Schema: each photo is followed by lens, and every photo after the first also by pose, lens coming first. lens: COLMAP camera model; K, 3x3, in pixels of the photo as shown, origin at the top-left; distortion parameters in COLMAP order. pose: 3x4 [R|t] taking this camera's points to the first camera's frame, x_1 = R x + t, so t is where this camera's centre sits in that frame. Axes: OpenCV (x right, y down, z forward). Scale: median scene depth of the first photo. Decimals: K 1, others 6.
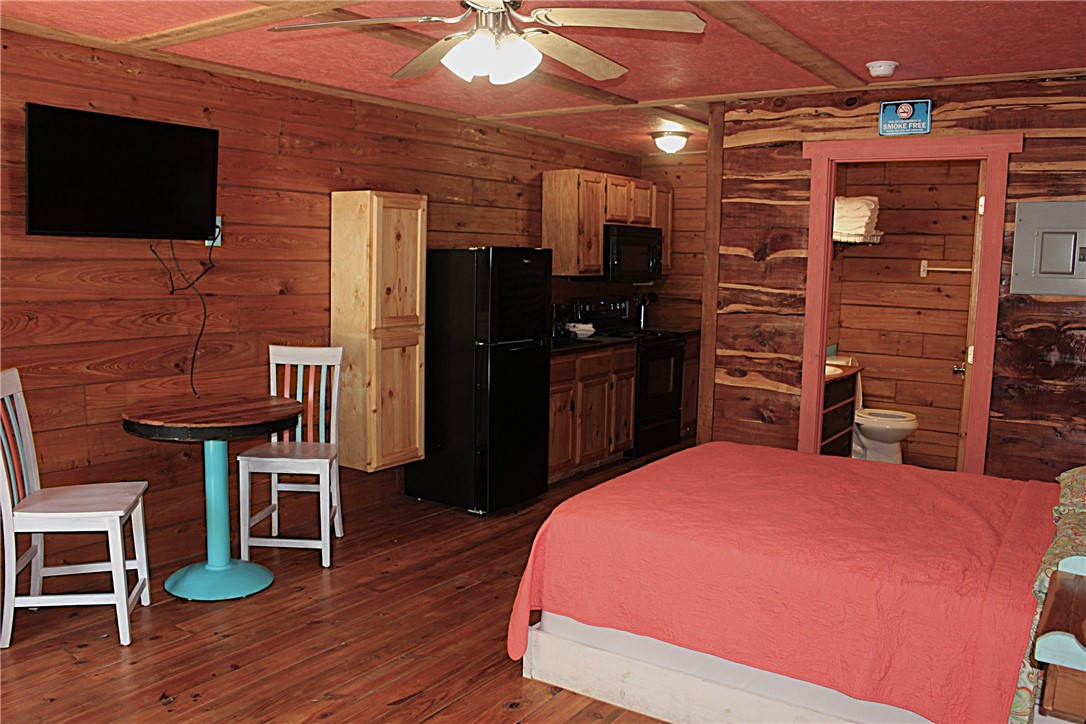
lens RADIAL K [[909.3, 0, 491.6], [0, 909.3, 352.1], [0, 0, 1]] dist [-0.106185, 0.063296]
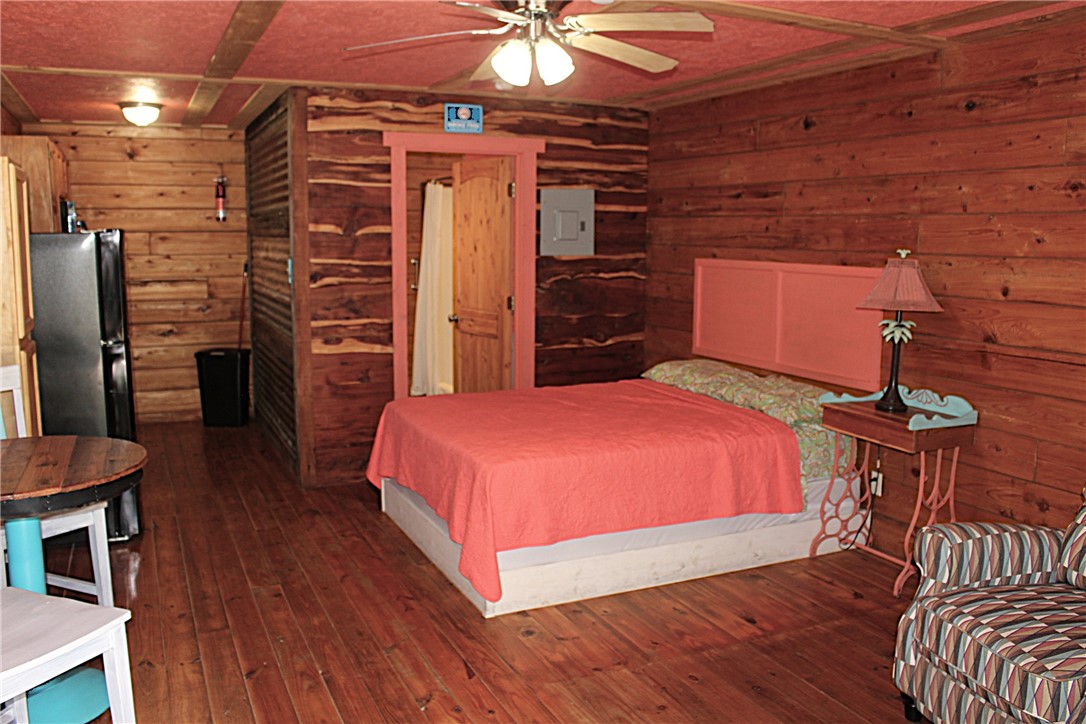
lens RADIAL K [[909.3, 0, 544.1], [0, 909.3, 354.8], [0, 0, 1]] dist [-0.106185, 0.063296]
pose [[0.505346, -0.129042, 0.853213, -0.549832], [0.100833, 0.990812, 0.090131, -0.034175], [-0.857005, 0.040485, 0.513715, 0.236451]]
